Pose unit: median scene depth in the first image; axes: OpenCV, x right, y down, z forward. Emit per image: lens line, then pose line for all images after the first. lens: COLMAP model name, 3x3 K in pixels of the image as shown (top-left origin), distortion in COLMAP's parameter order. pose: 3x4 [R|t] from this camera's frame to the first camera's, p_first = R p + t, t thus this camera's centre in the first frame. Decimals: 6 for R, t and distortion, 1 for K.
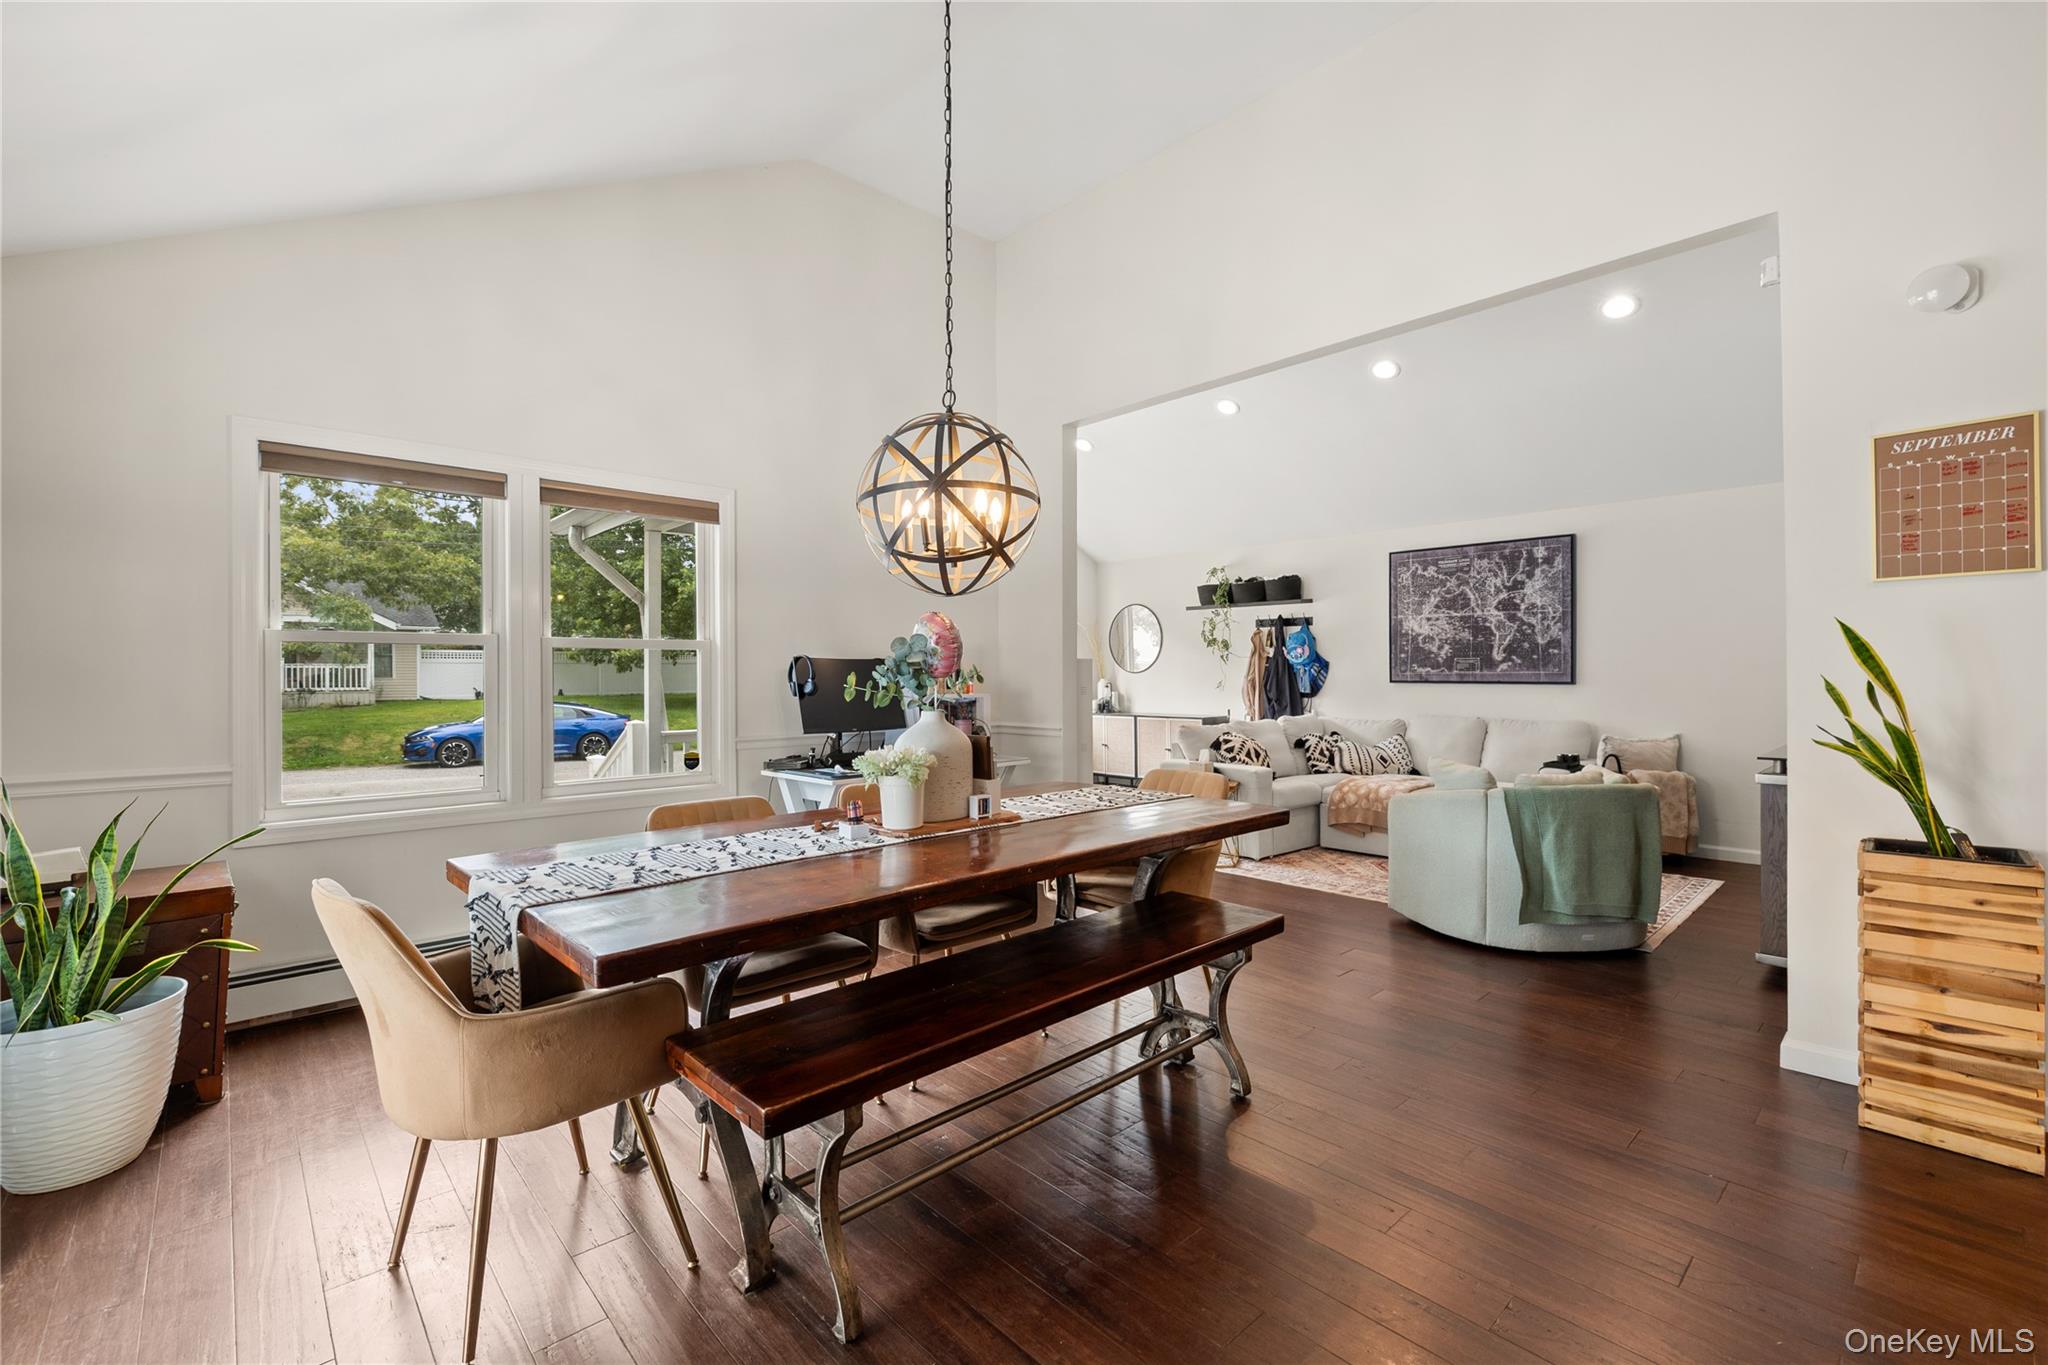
lens RADIAL K [[879.7, 0, 1013.9], [0, 879.7, 673.1], [0, 0, 1]] dist [0.001754, 0.000106]
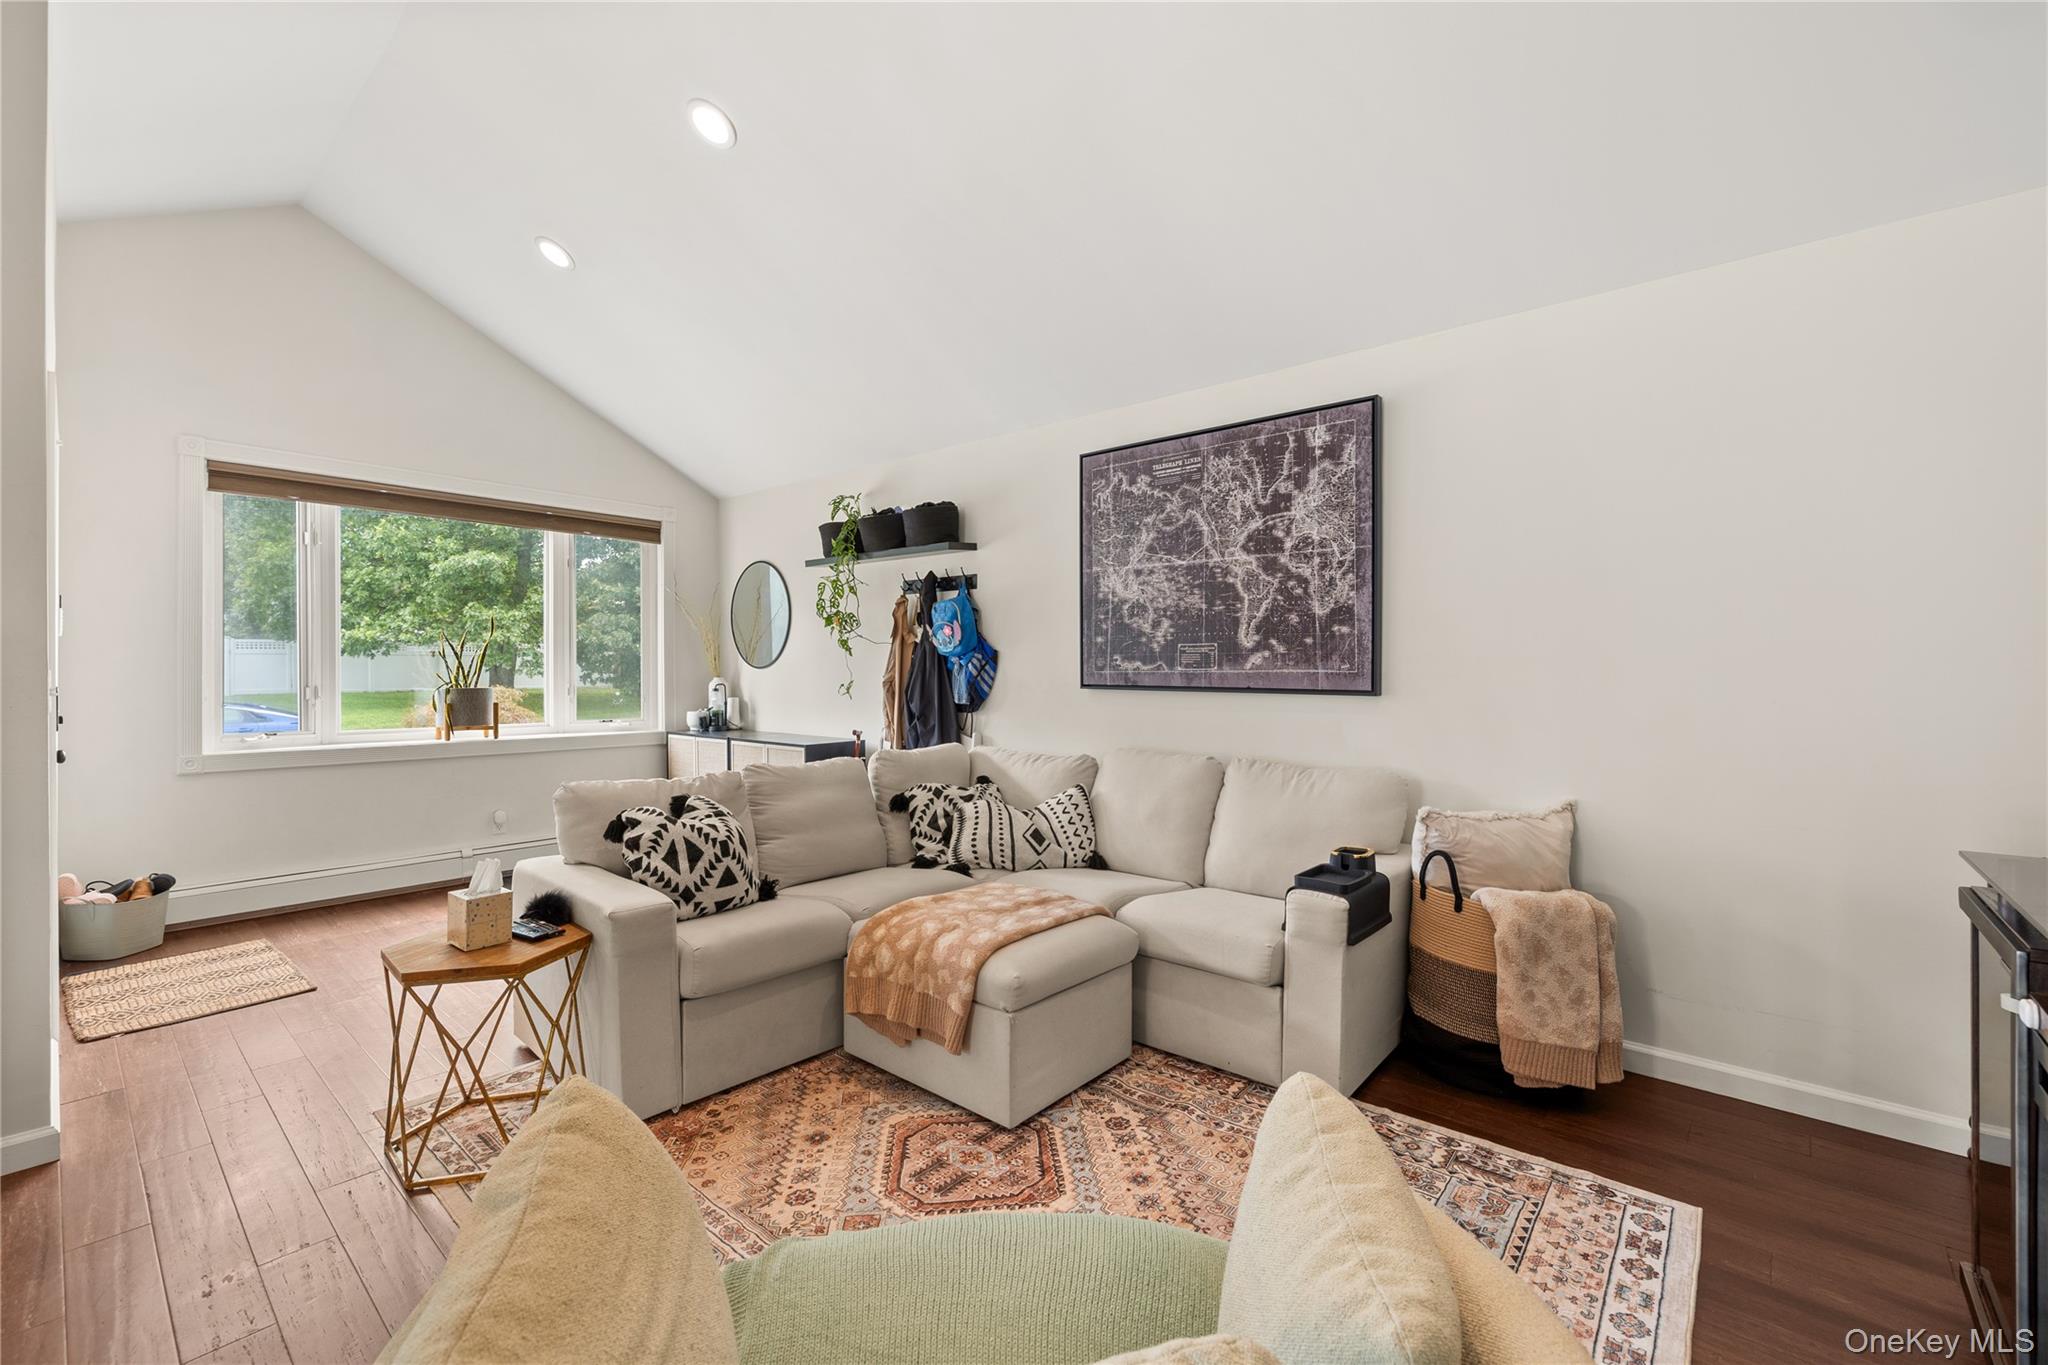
lens RADIAL K [[860.5, 0, 1017.0], [0, 860.5, 668.5], [0, 0, 1]] dist [0.000280, -0.000239]
pose [[0.993918, 0.004393, 0.110040, 0.342658], [-0.004386, 0.999990, -0.000307, -0.001224], [-0.110040, -0.000177, 0.993927, 0.484164]]
